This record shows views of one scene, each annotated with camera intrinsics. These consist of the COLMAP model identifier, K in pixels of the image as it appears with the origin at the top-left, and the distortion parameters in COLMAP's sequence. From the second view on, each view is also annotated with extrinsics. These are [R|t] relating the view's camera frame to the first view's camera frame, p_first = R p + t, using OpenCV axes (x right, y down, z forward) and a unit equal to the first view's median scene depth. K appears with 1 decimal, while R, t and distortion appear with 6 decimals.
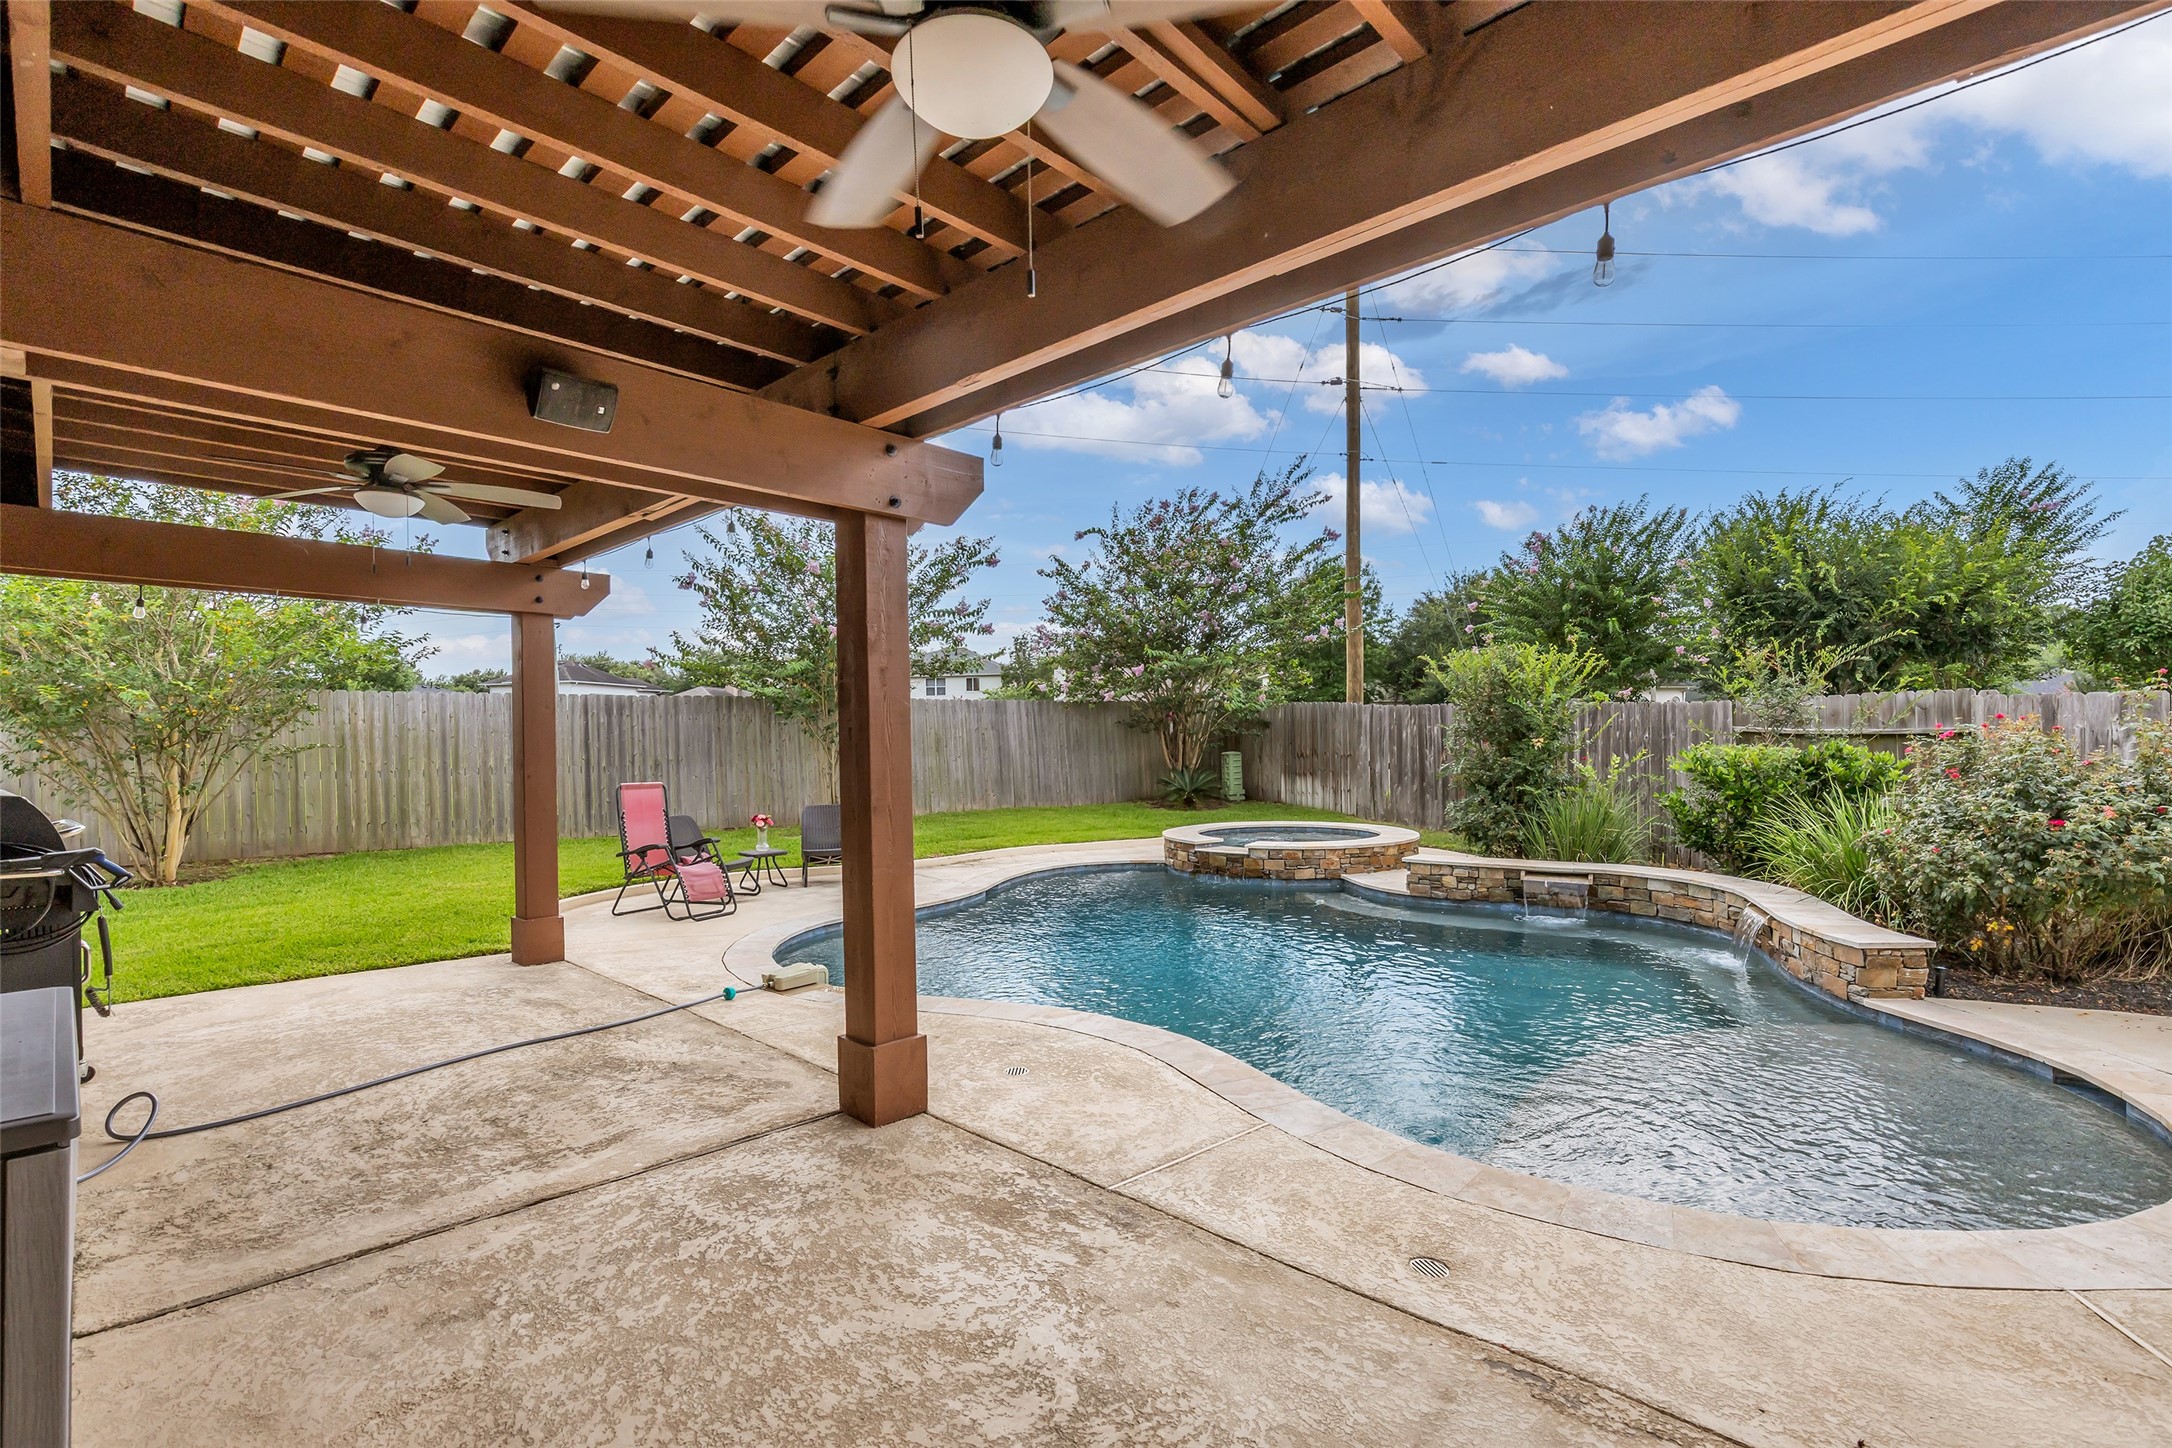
lens RADIAL K [[987.1, 0, 1070.4], [0, 987.1, 737.4], [0, 0, 1]] dist [-0.016330, -0.000246]
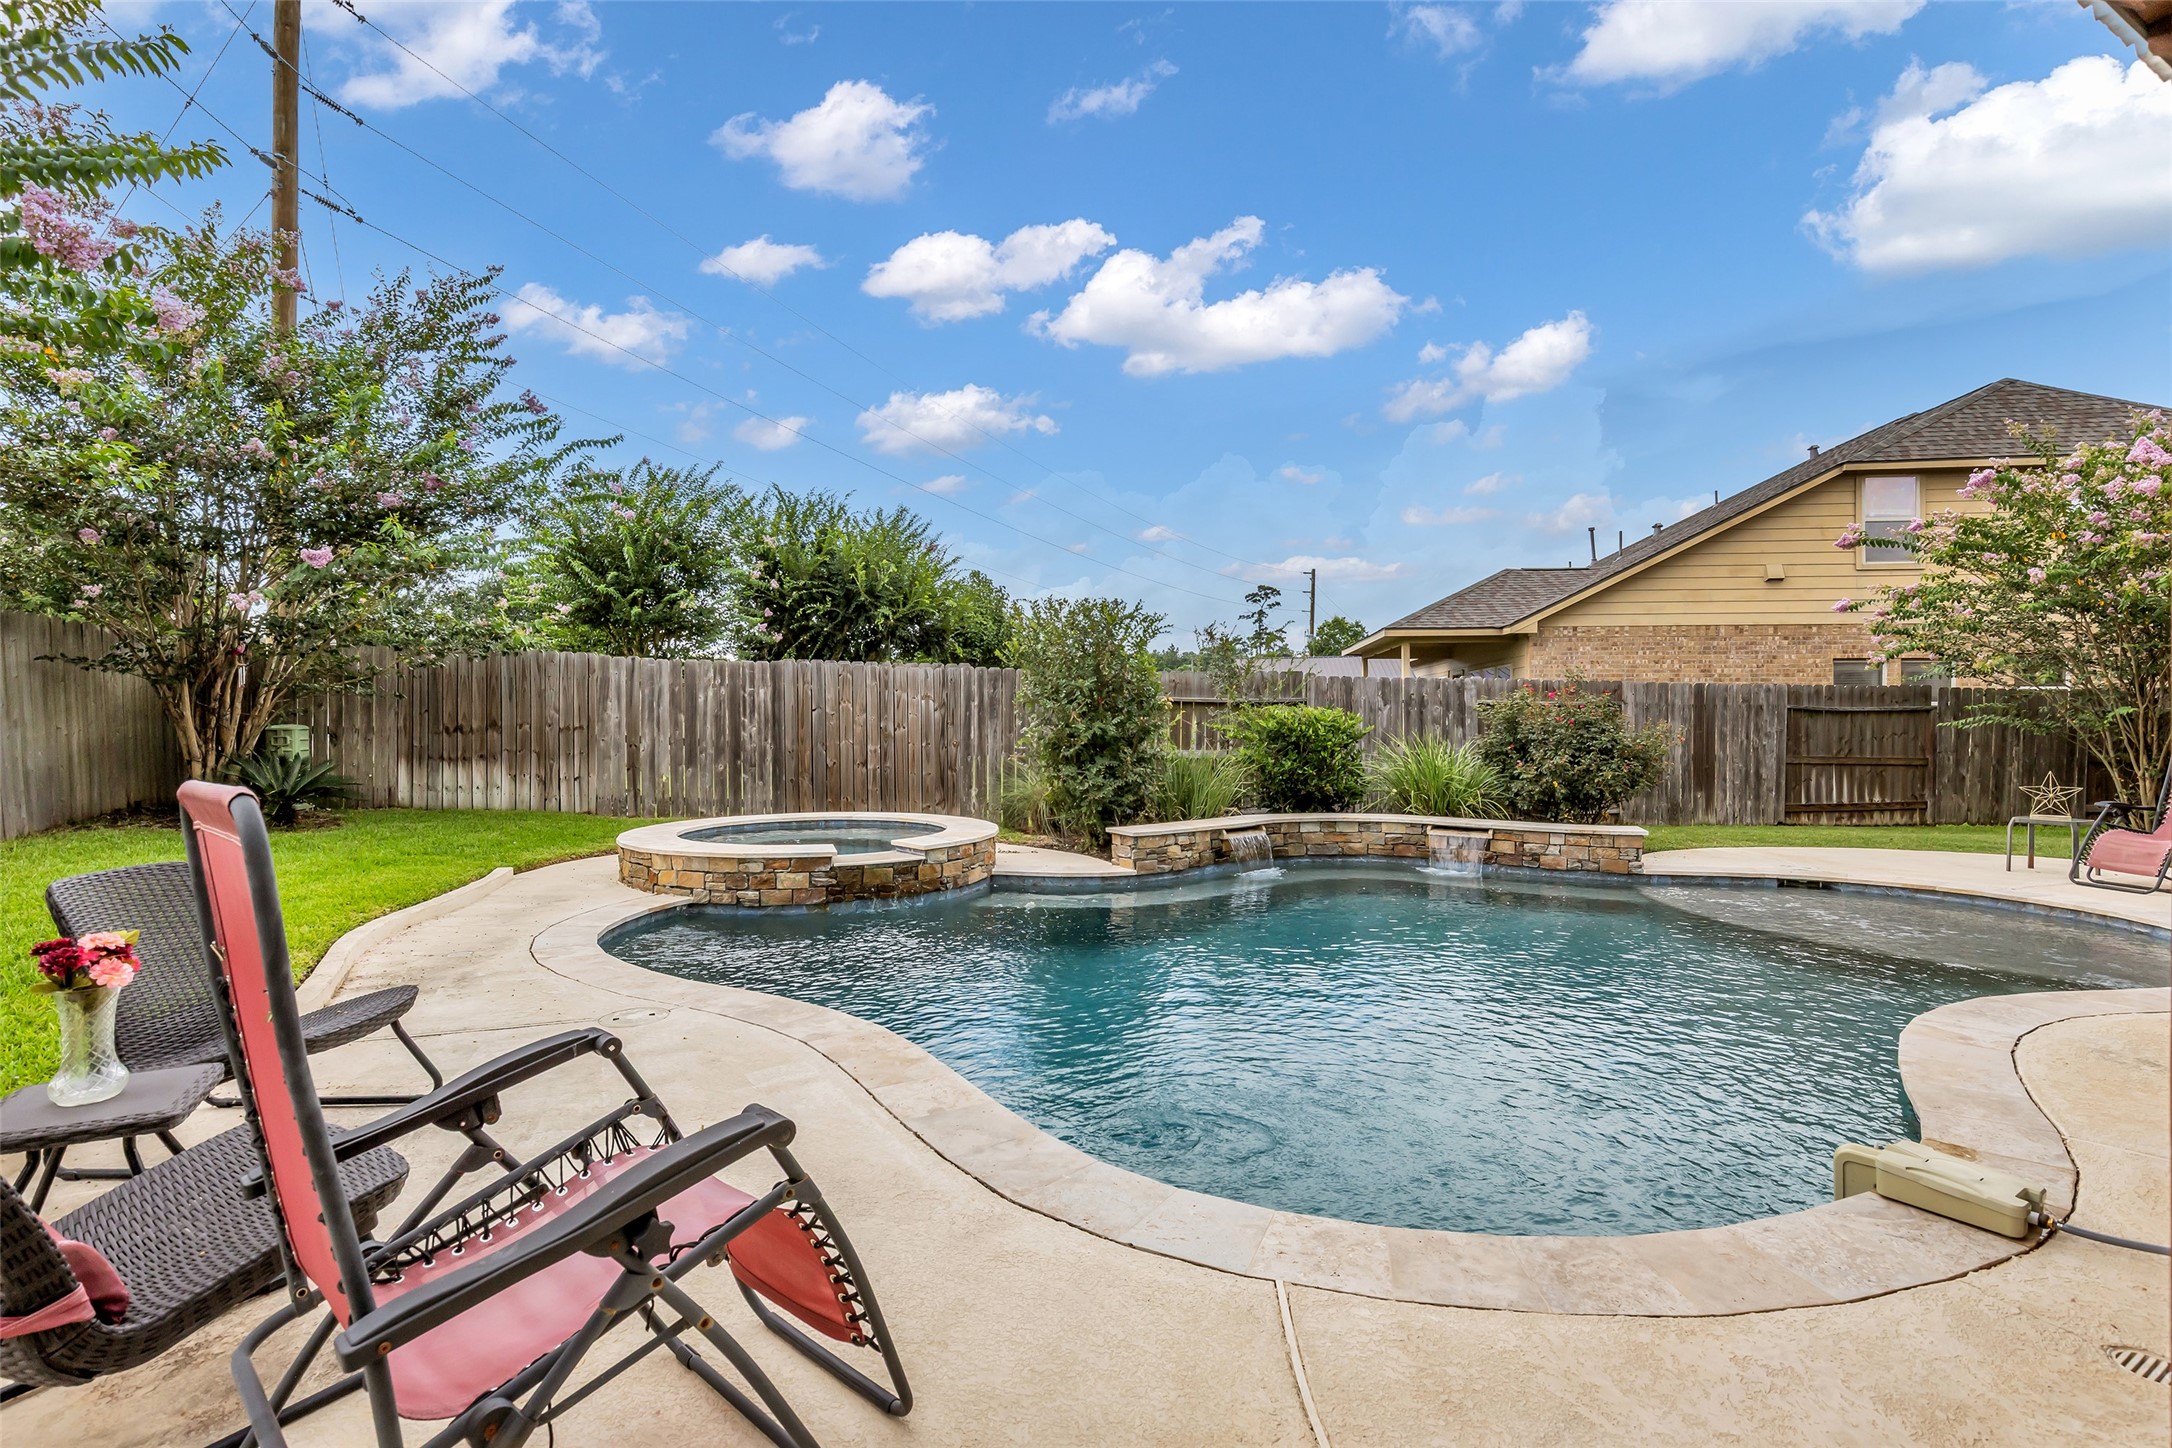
lens RADIAL K [[987.1, 0, 1087.1], [0, 987.1, 727.0], [0, 0, 1]] dist [-0.016330, -0.000246]
pose [[0.282969, 0.006543, 0.959107, -0.390454], [-0.003206, 0.999978, -0.005876, 0.028142], [-0.959124, -0.001412, 0.282983, 0.625866]]
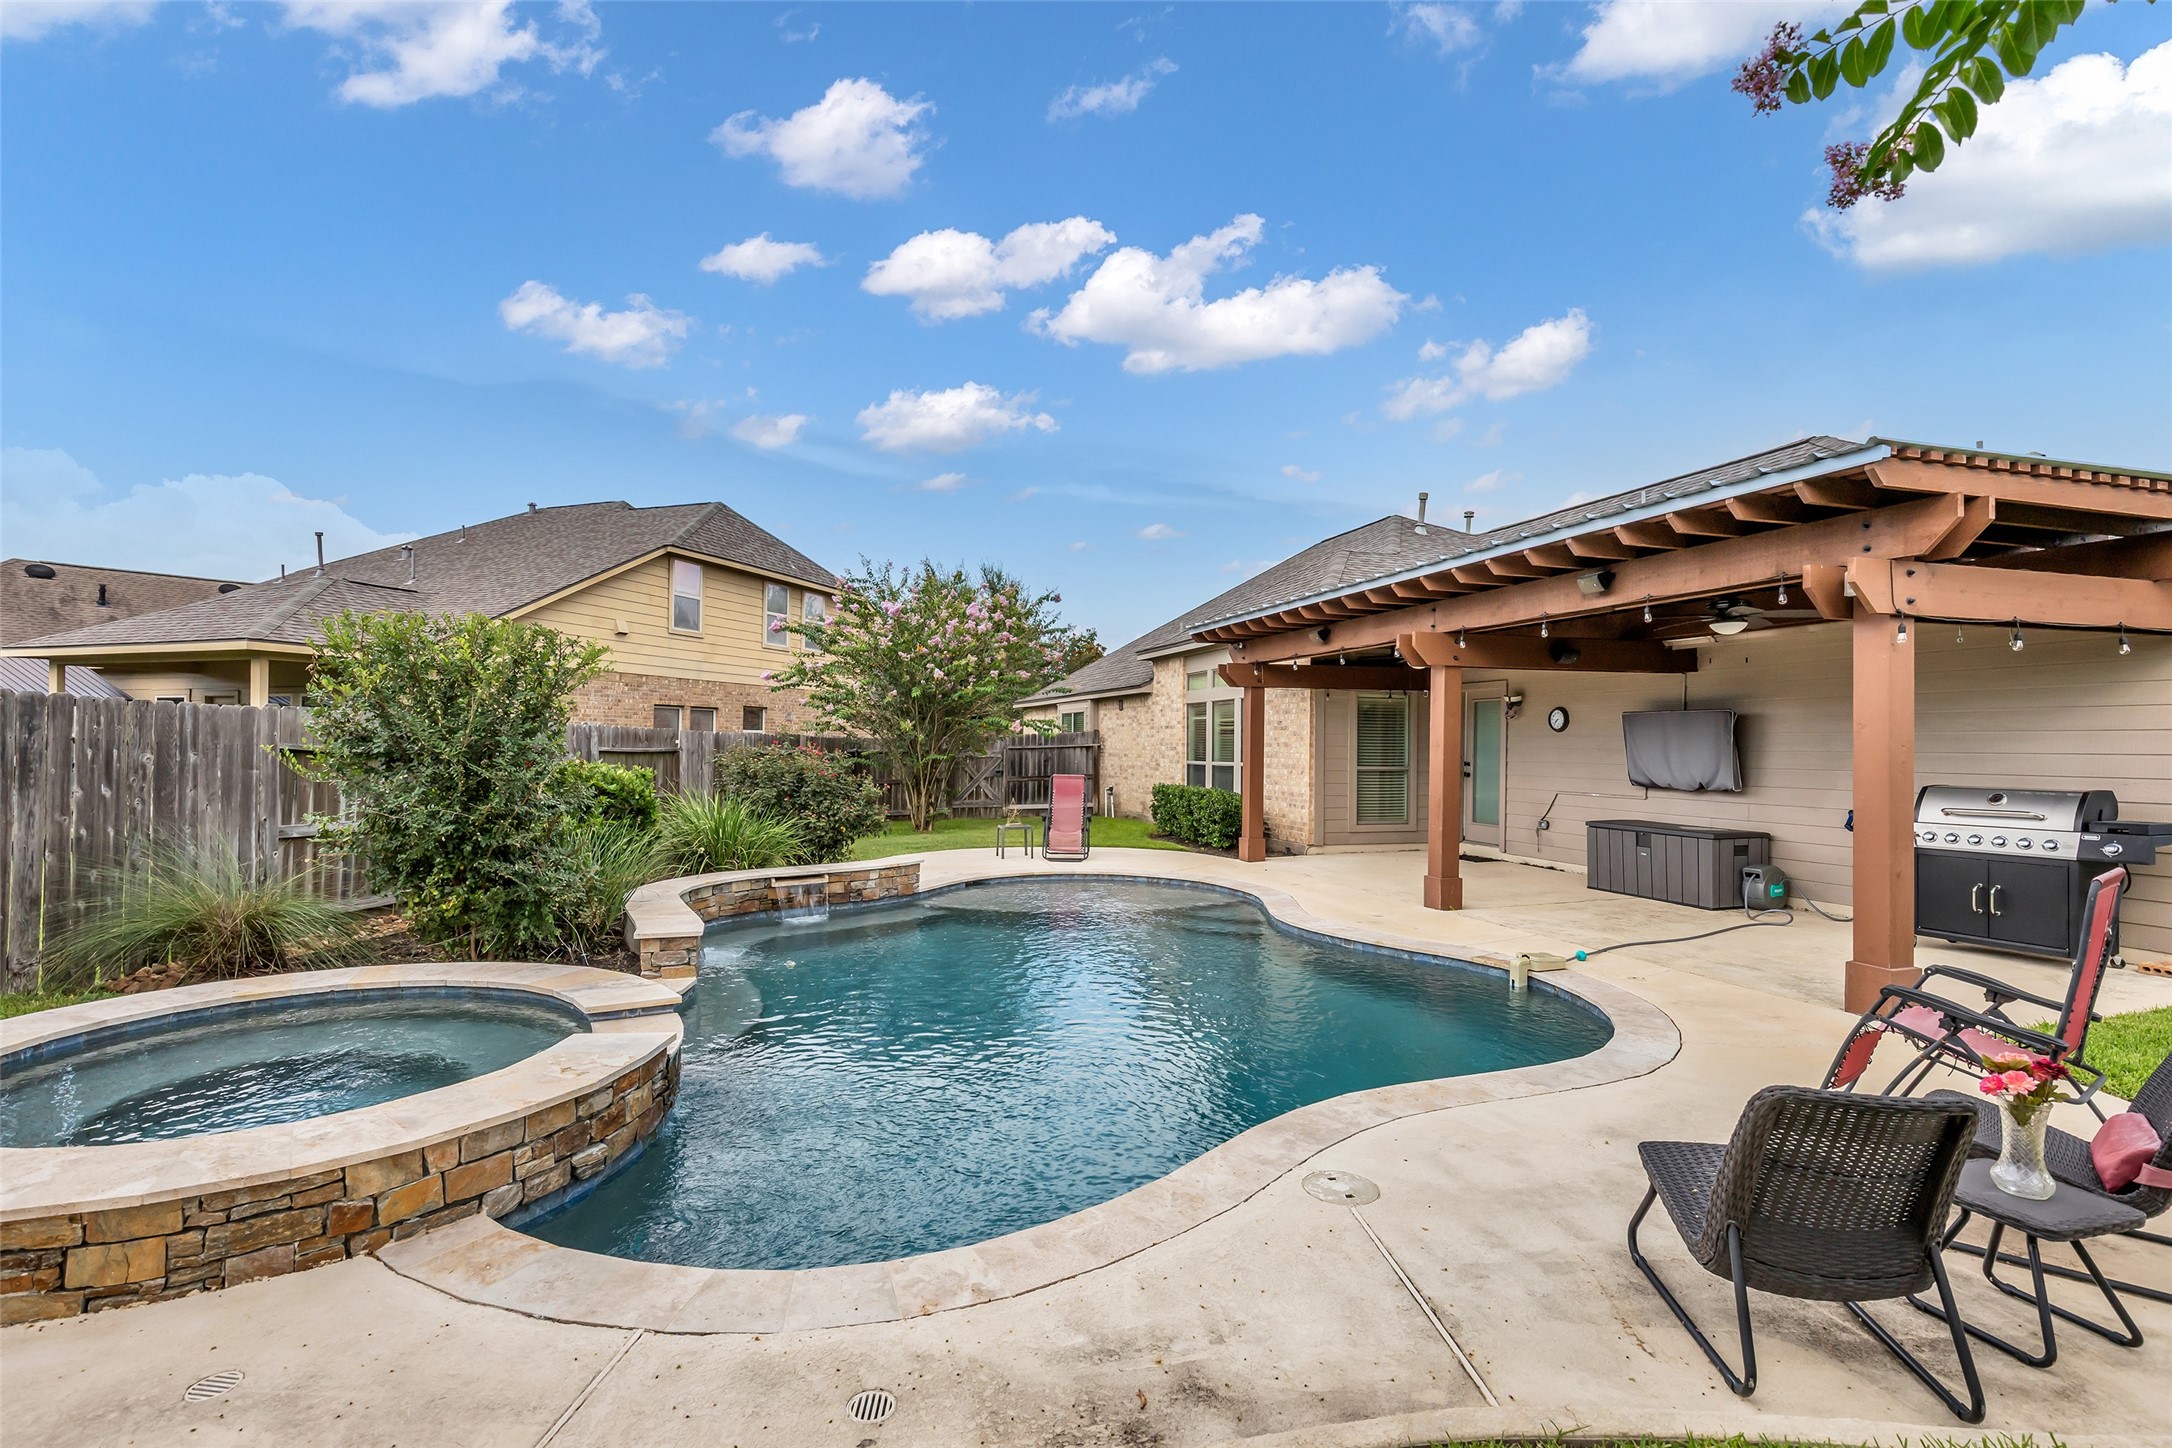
lens RADIAL K [[987.1, 0, 1084.9], [0, 987.1, 732.7], [0, 0, 1]] dist [-0.016330, -0.000246]
pose [[-0.878105, 0.011927, 0.478319, -0.185256], [0.004529, 0.999852, -0.016618, -0.004645], [-0.478447, -0.012426, -0.878029, 1.172152]]
